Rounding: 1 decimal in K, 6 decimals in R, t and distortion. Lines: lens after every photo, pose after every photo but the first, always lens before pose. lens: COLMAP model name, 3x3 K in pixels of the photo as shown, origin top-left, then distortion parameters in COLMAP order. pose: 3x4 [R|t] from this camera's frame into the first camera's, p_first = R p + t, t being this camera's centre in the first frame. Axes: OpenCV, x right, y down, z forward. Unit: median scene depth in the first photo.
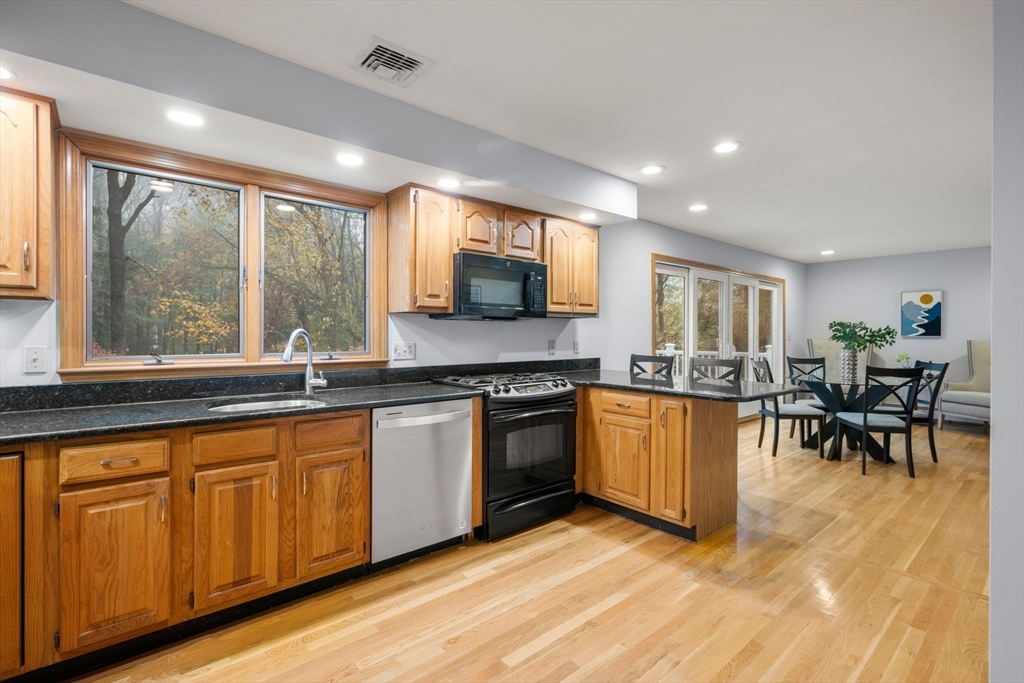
lens RADIAL K [[470.7, 0, 512.6], [0, 470.7, 340.3], [0, 0, 1]] dist [0.000336, 0.000065]
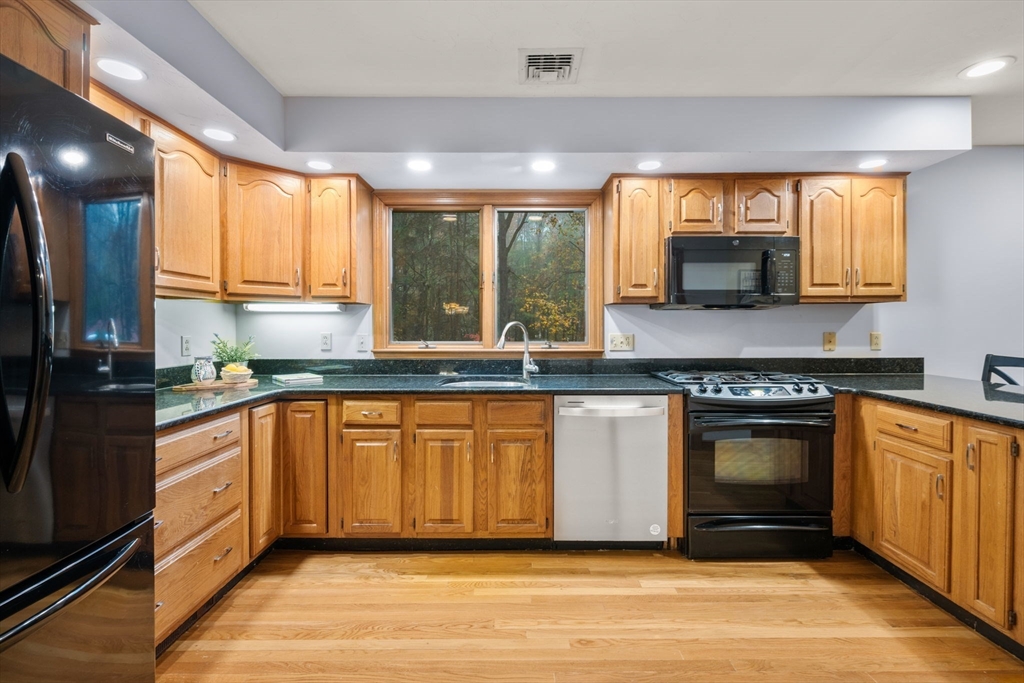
lens RADIAL K [[448.1, 0, 512.7], [0, 448.1, 332.3], [0, 0, 1]] dist [-0.000101, -0.000281]
pose [[0.762366, 0.006196, -0.647117, 0.239967], [-0.005074, 0.999981, 0.003596, -0.000572], [0.647127, 0.000542, 0.762382, 0.137970]]
